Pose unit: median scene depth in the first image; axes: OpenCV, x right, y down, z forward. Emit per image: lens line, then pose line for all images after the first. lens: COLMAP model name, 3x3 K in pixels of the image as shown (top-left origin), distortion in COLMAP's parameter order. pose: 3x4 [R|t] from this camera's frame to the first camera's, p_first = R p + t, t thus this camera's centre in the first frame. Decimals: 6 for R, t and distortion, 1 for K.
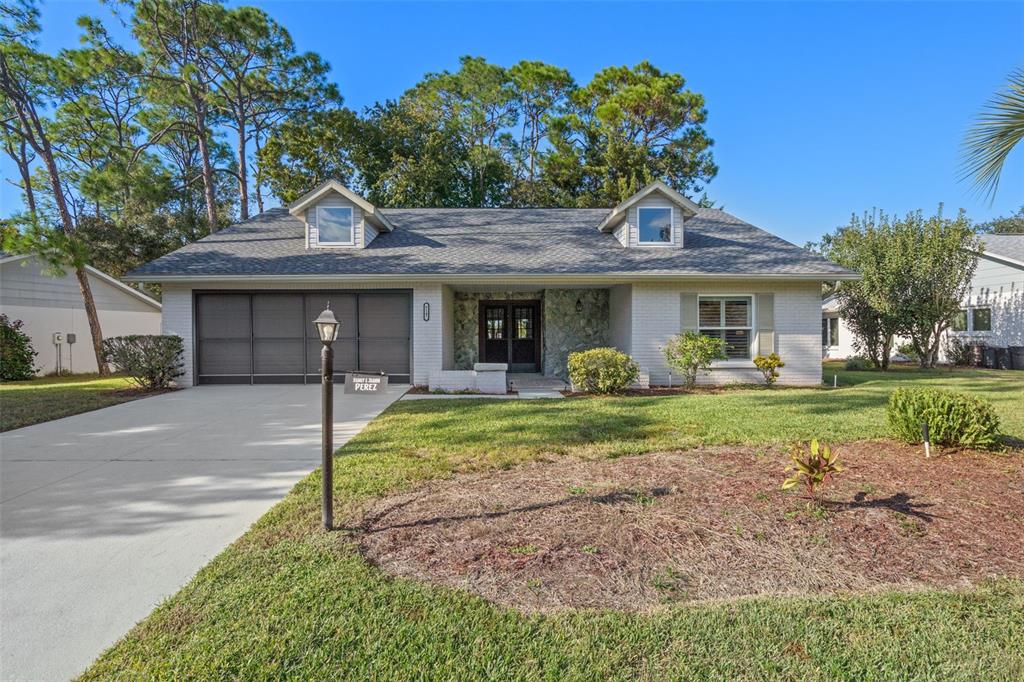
lens RADIAL K [[571.6, 0, 512.0], [0, 571.6, 341.0], [0, 0, 1]] dist [-0.000449, 0.000176]
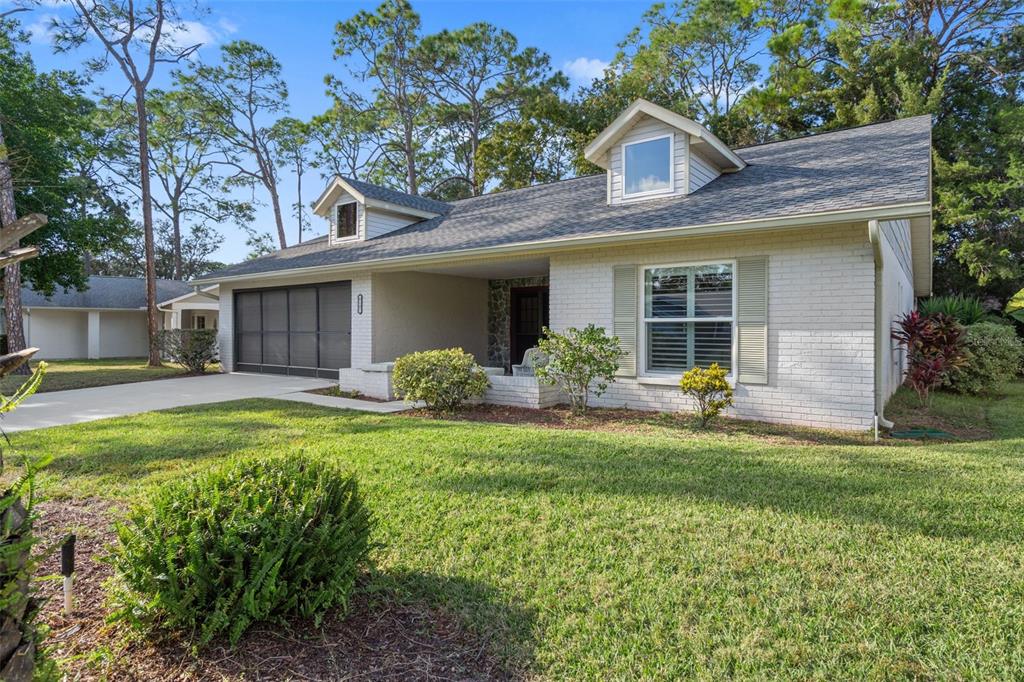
lens RADIAL K [[559.4, 0, 512.0], [0, 559.4, 341.0], [0, 0, 1]] dist [0.003216, 0.000203]
pose [[0.794261, 0.016738, -0.607346, 0.591219], [-0.005785, 0.999783, 0.019988, -0.010994], [0.607549, -0.012362, 0.794186, 0.424251]]
